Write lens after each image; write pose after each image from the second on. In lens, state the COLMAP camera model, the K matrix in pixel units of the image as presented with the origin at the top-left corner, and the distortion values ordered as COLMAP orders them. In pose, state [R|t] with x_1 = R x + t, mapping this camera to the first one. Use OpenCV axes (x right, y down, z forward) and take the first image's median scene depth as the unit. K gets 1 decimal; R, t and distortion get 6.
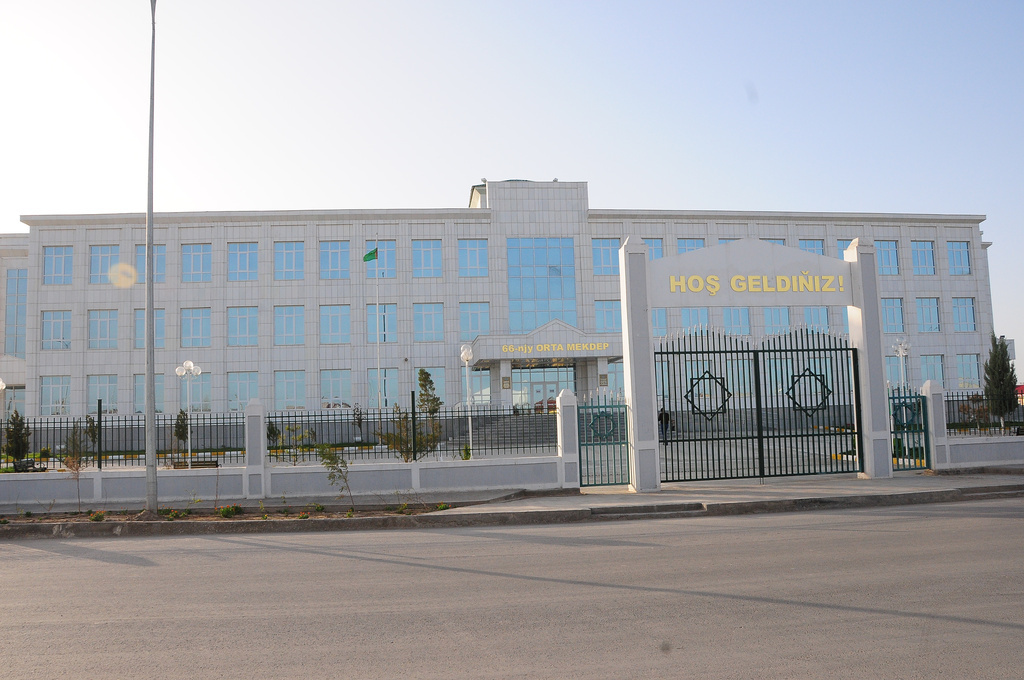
lens RADIAL K [[795.6, 0, 513.0], [0, 795.6, 340.4], [0, 0, 1]] dist [-0.084626, 0.012488]
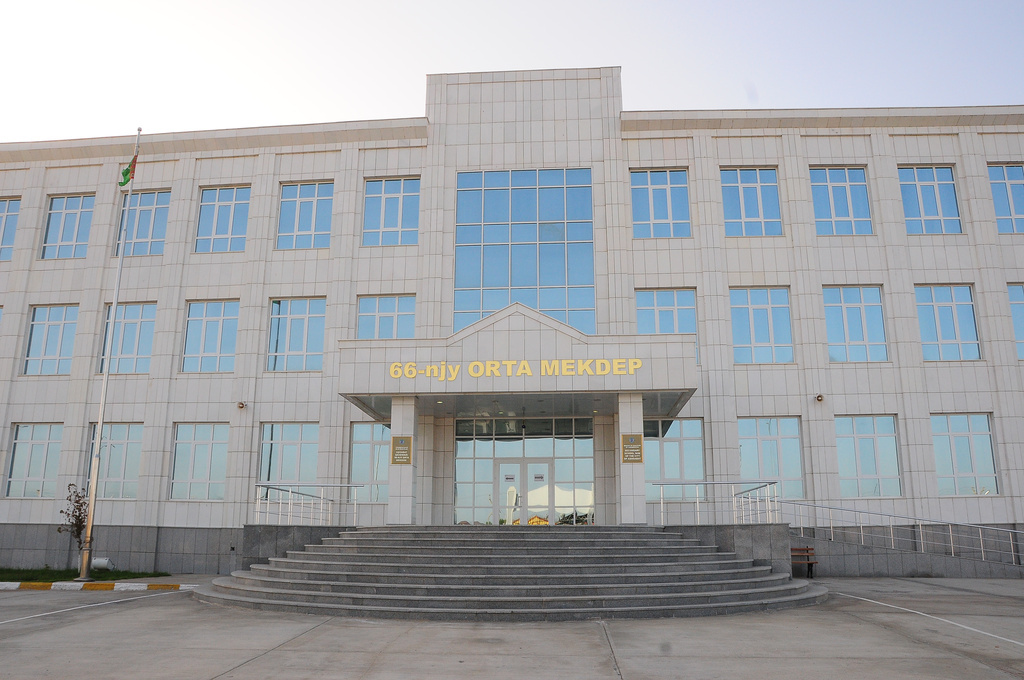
lens RADIAL K [[795.6, 0, 510.0], [0, 795.6, 342.8], [0, 0, 1]] dist [-0.084626, 0.012488]
pose [[0.981442, -0.012815, -0.191331, 0.120628], [-0.013737, 0.990502, -0.136807, 0.048628], [0.191267, 0.136897, 0.971944, 0.524568]]
